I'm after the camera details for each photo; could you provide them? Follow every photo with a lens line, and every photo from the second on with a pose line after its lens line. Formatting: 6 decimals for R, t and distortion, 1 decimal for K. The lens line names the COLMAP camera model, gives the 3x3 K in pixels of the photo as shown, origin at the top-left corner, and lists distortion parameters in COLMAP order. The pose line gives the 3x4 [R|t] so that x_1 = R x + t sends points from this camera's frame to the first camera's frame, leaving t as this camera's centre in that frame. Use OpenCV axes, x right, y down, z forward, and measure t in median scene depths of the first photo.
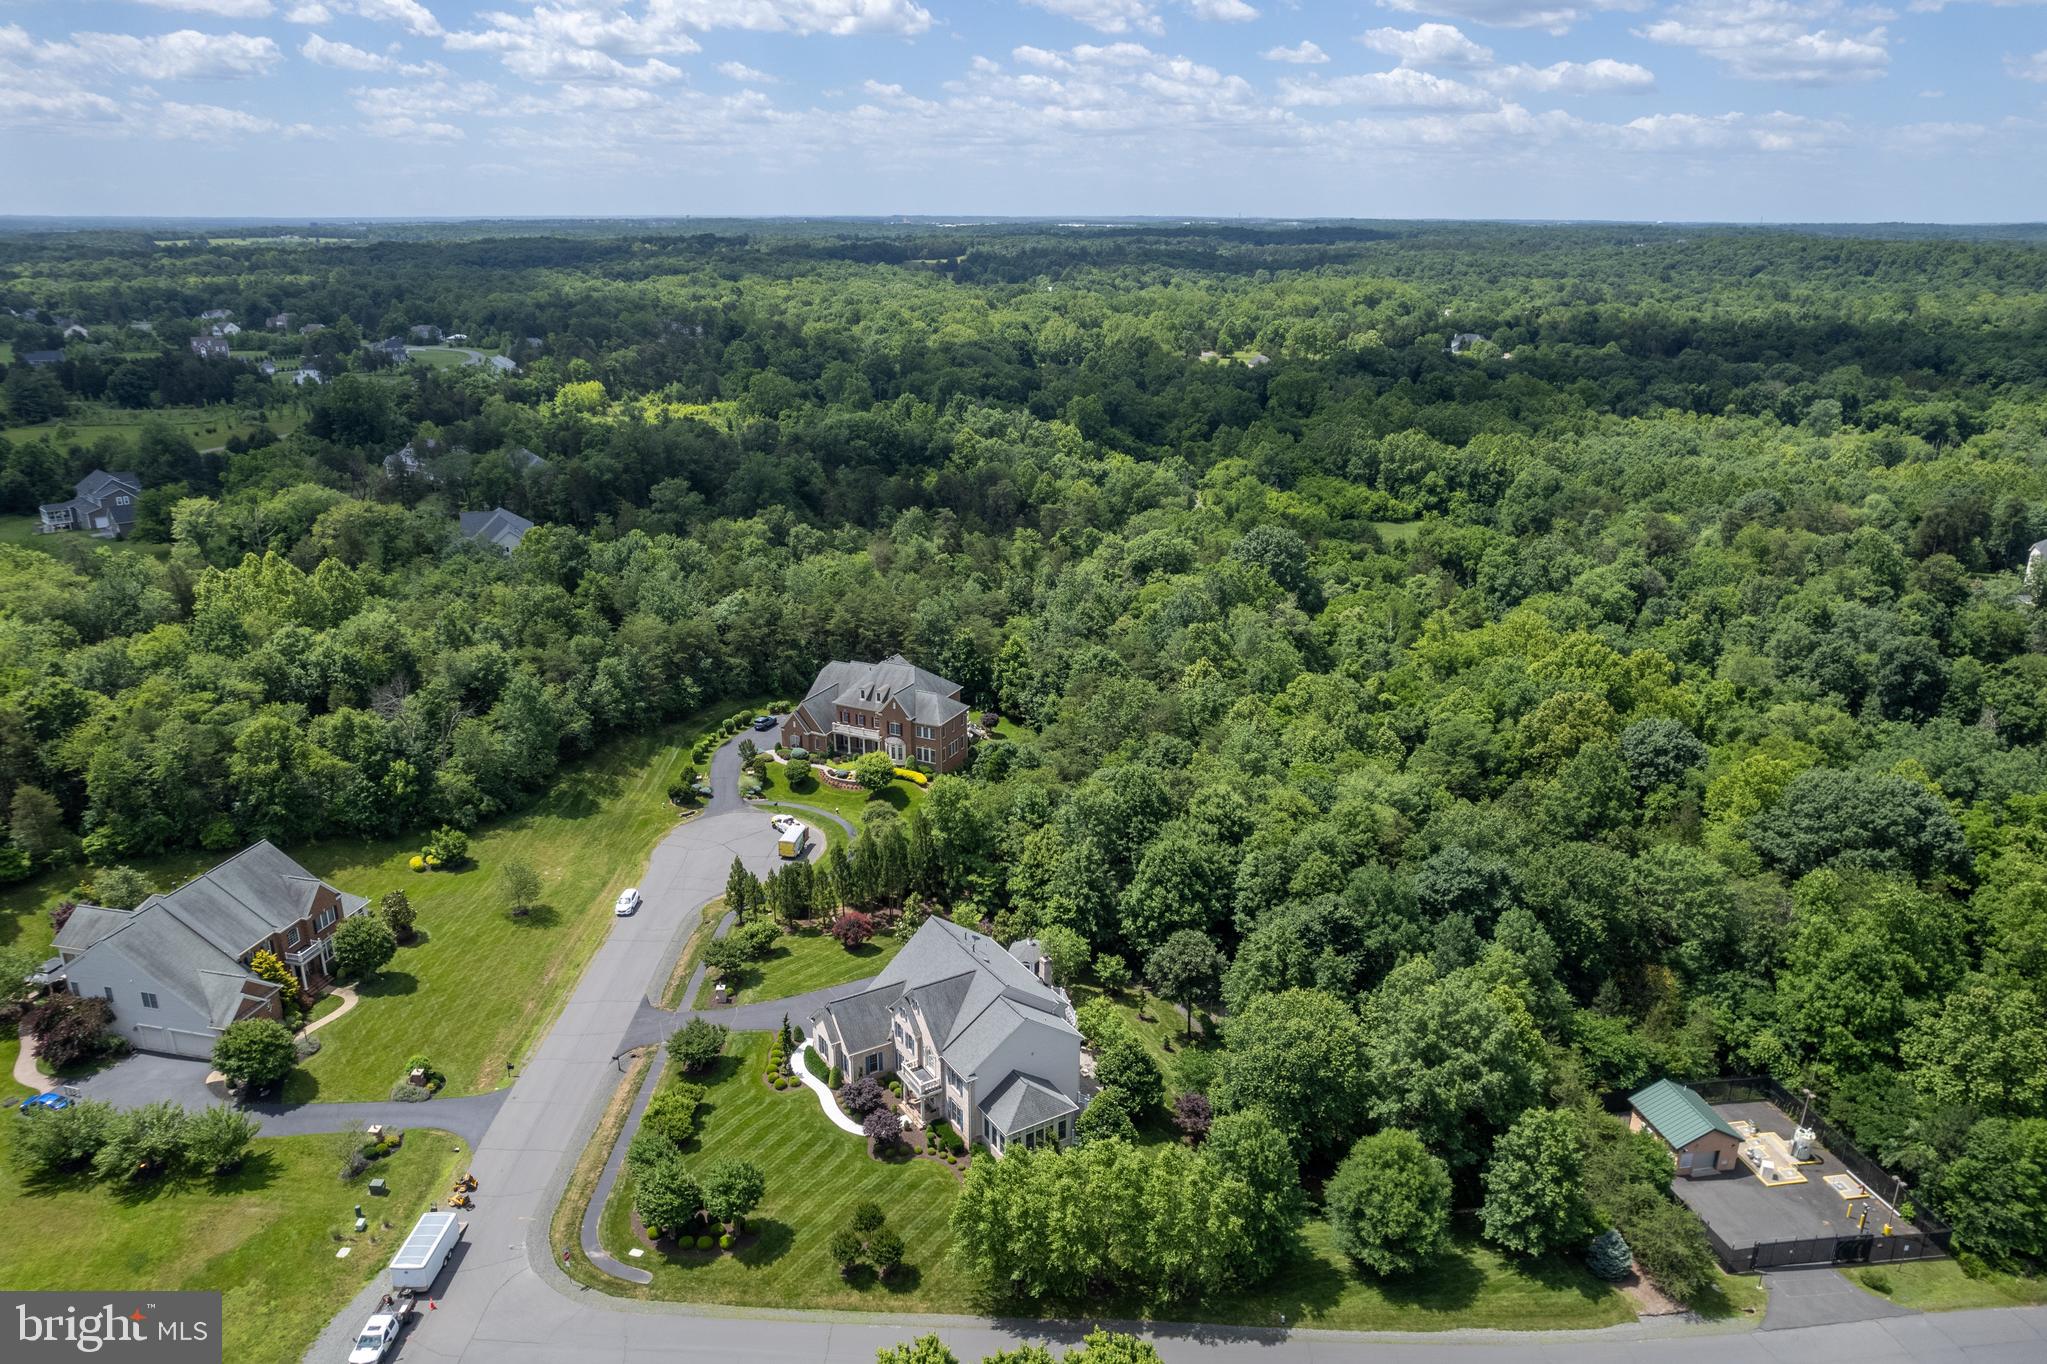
lens RADIAL K [[1334.1, 0, 1029.5], [0, 1334.1, 695.0], [0, 0, 1]] dist [-0.077519, 0.076638]
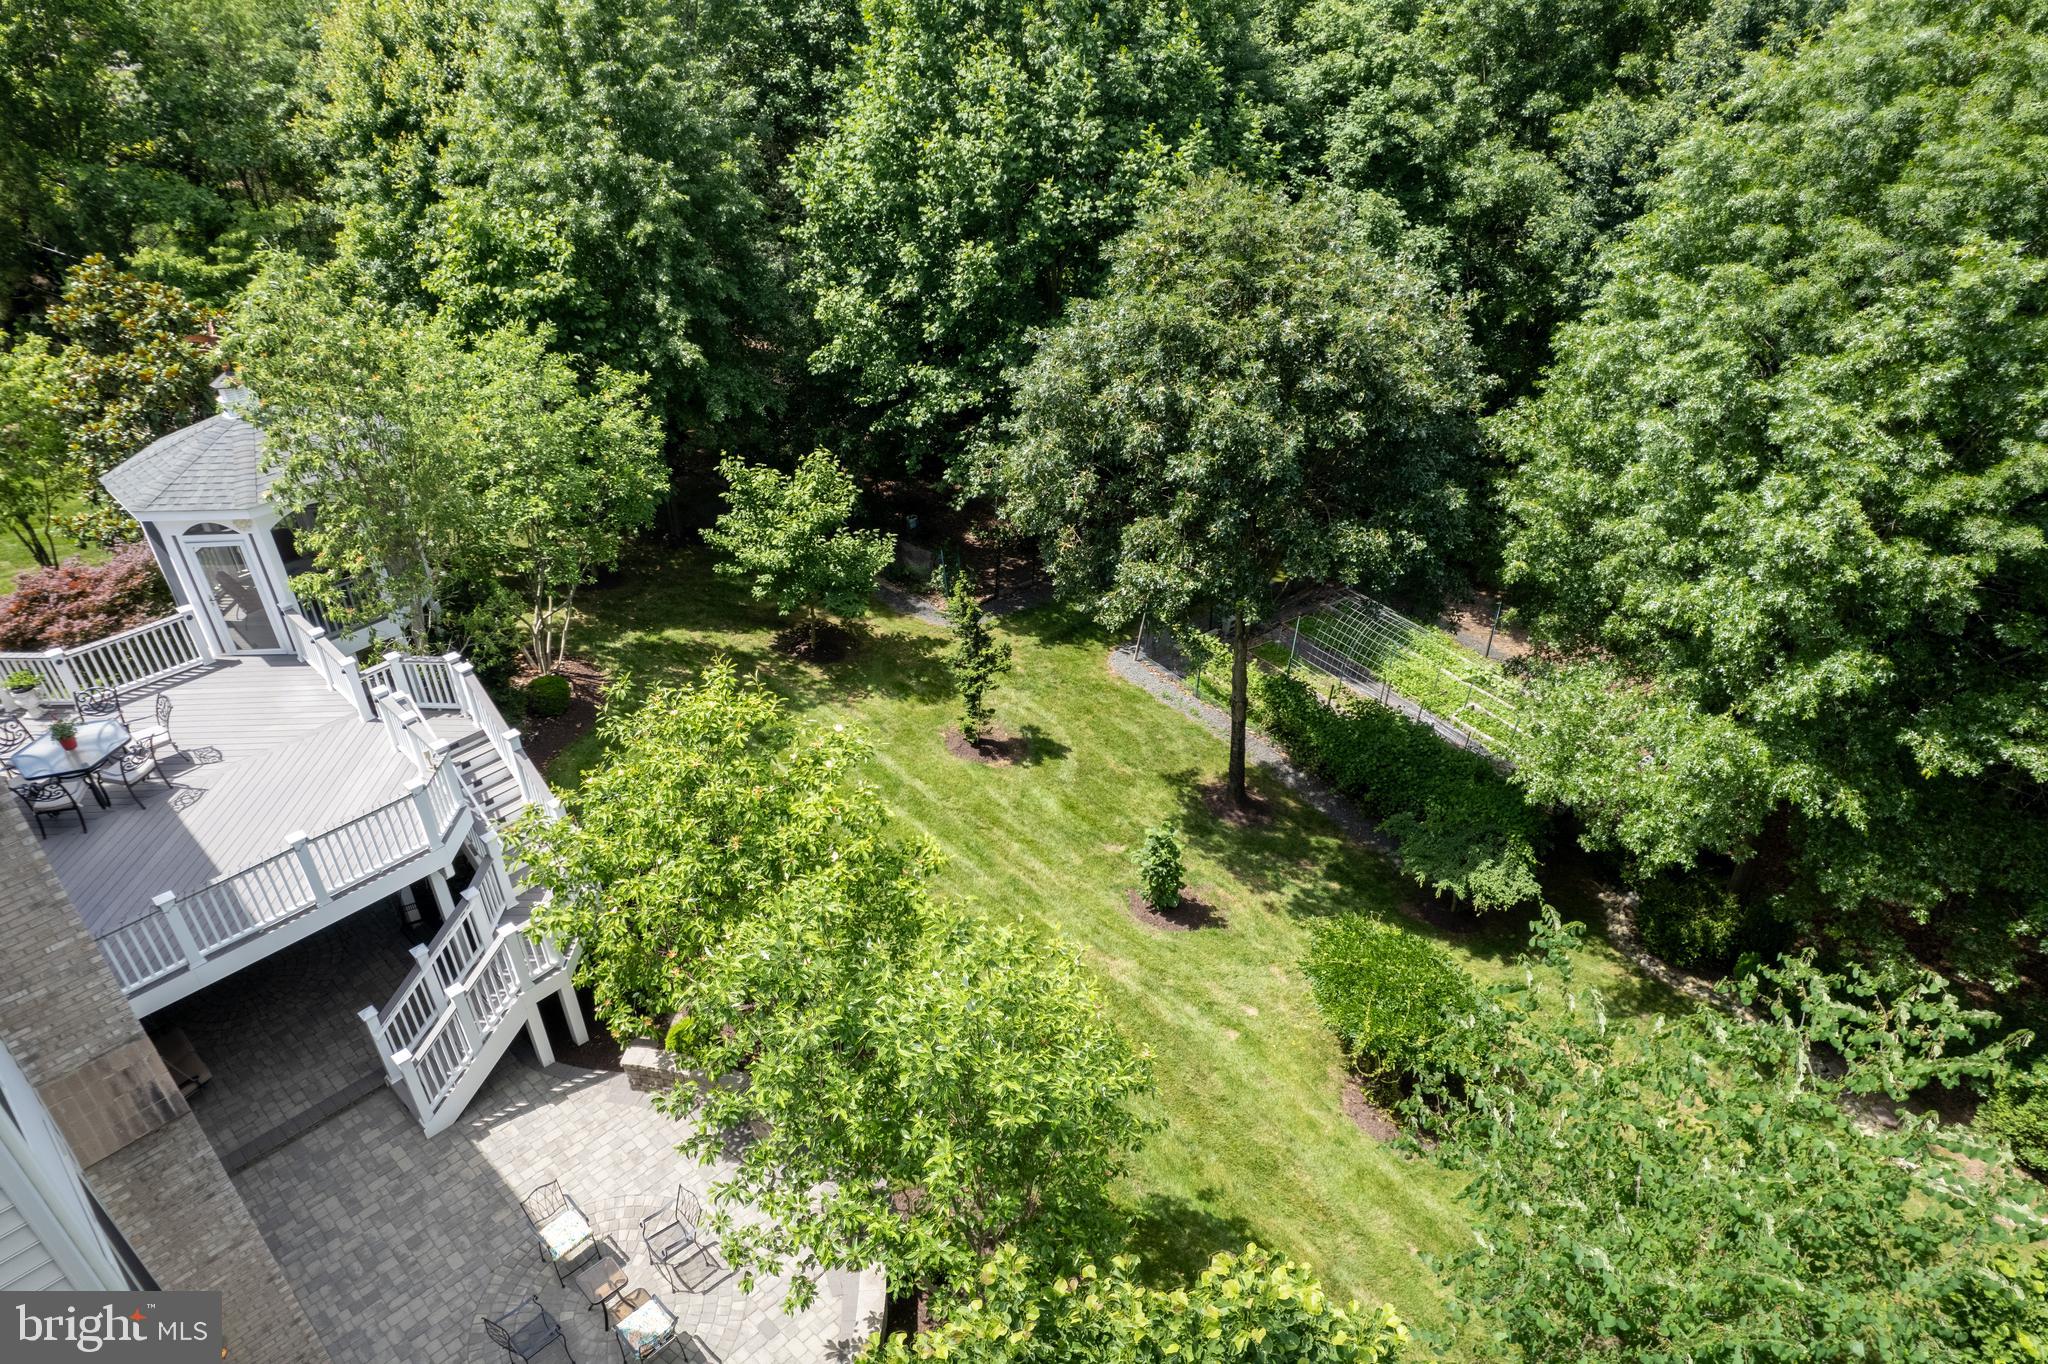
lens RADIAL K [[1334.8, 0, 1030.0], [0, 1334.8, 695.0], [0, 0, 1]] dist [-0.077519, 0.076638]
pose [[0.968490, -0.155184, 0.194793, 0.052839], [0.100611, 0.959266, 0.263980, 0.179928], [-0.227824, -0.236064, 0.944654, 0.792238]]
